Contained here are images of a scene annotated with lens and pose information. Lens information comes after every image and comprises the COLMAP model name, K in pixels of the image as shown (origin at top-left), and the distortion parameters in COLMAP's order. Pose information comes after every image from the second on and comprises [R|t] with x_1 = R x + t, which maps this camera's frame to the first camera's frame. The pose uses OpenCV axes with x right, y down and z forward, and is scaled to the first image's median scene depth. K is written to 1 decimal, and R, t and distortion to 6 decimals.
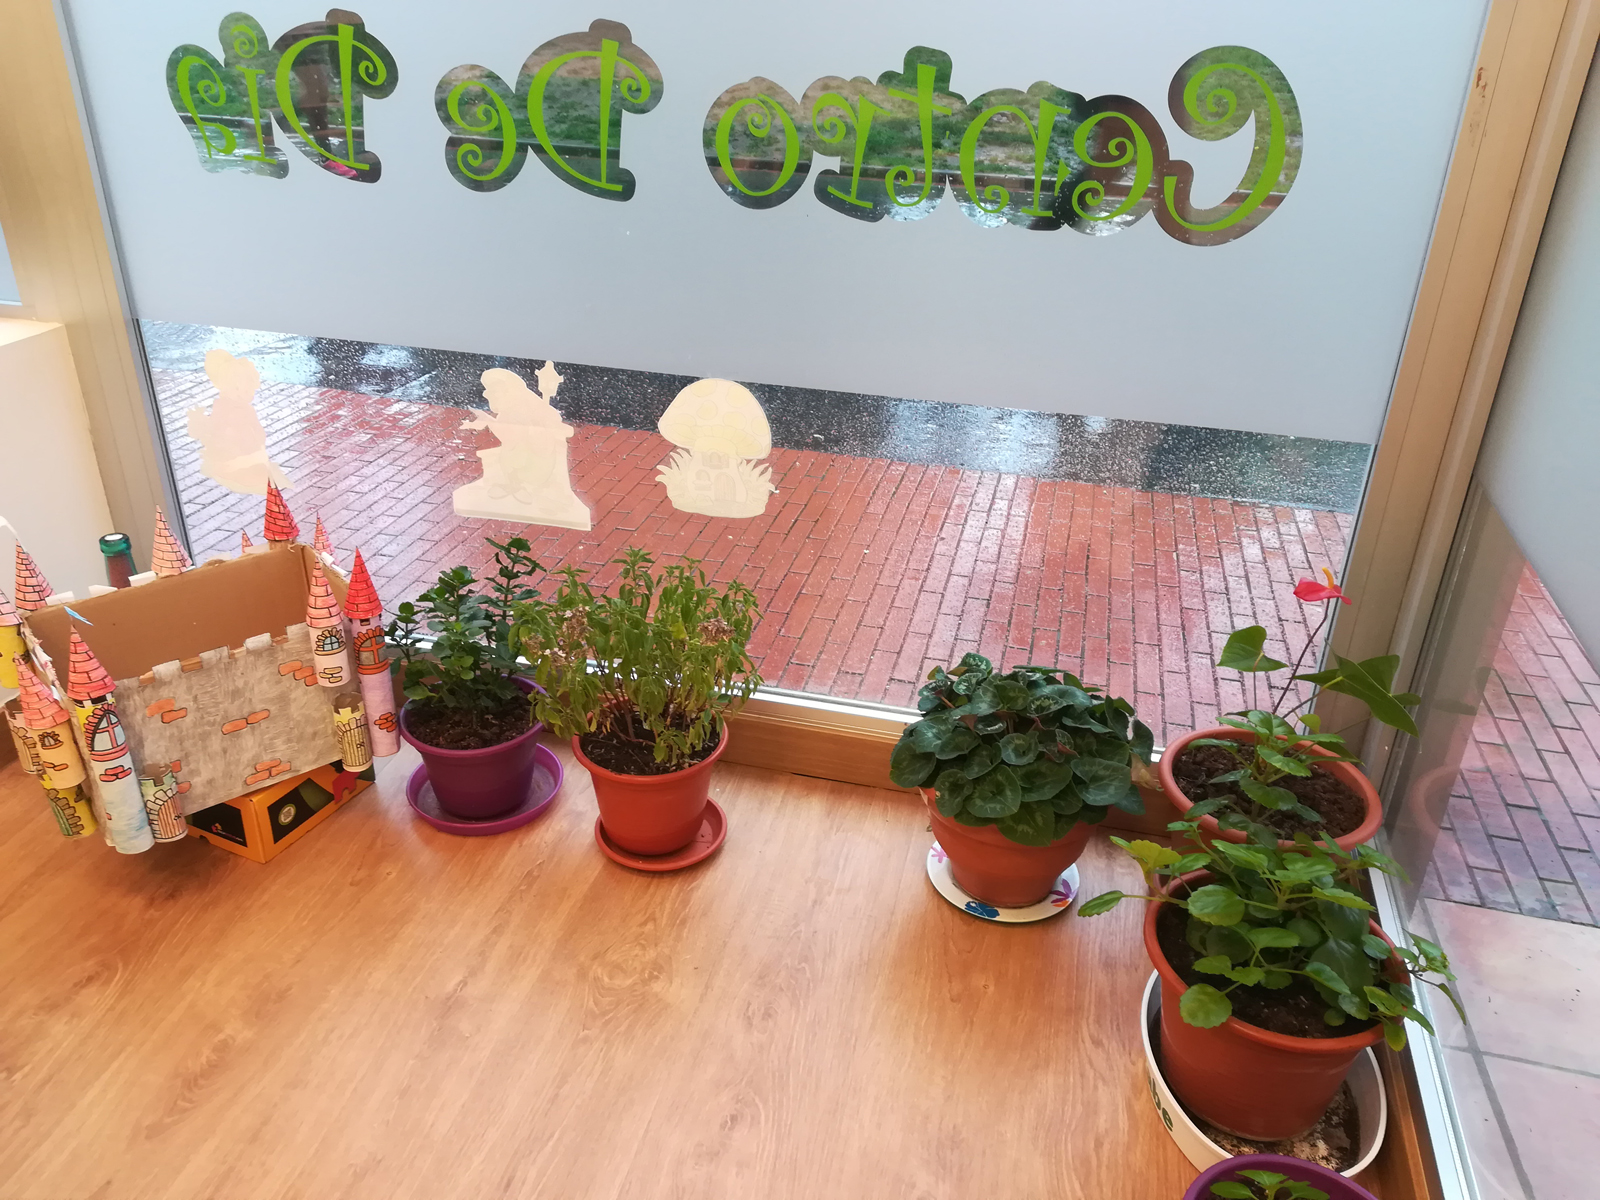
lens RADIAL K [[1256.4, 0, 802.3], [0, 1256.4, 612.1], [0, 0, 1]] dist [0.058859, -0.058930]
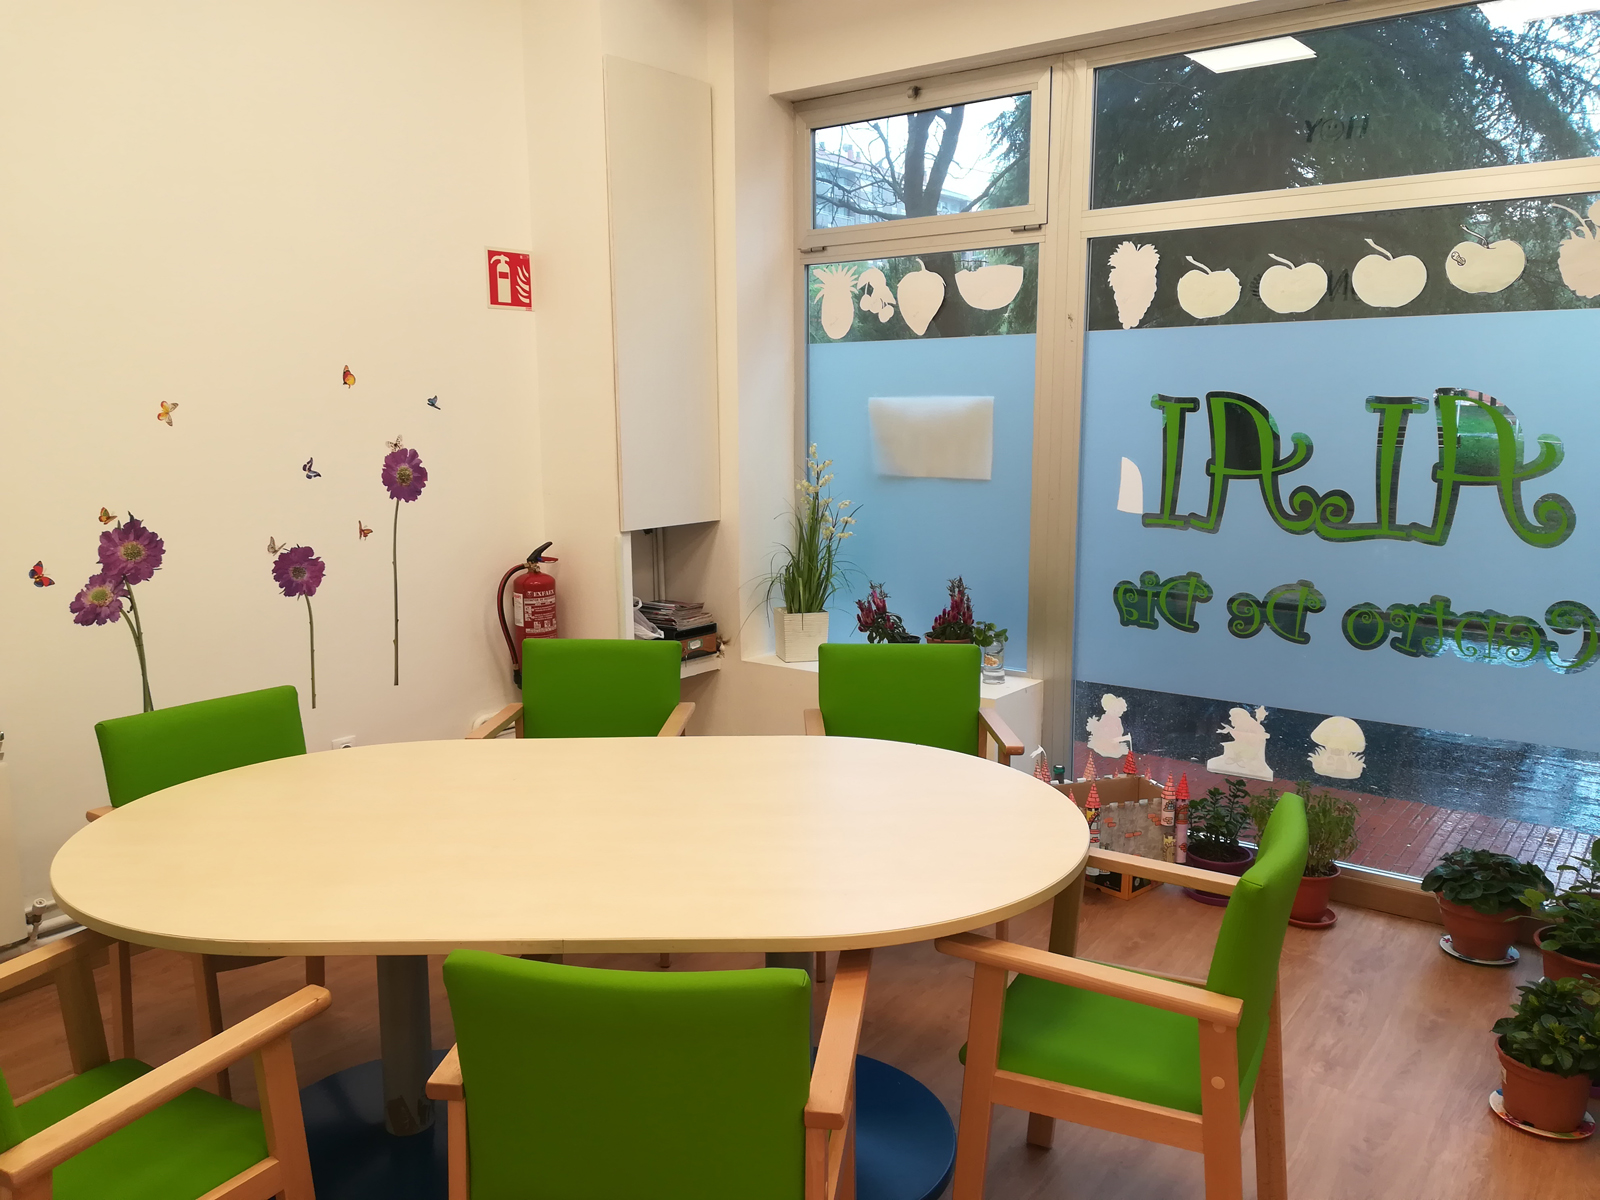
lens RADIAL K [[1256.4, 0, 804.5], [0, 1256.4, 606.0], [0, 0, 1]] dist [0.058859, -0.058930]
pose [[0.922364, 0.035803, -0.384658, -0.088926], [-0.158479, 0.943126, -0.292229, 0.477250], [0.352319, 0.330502, 0.875580, -1.518129]]
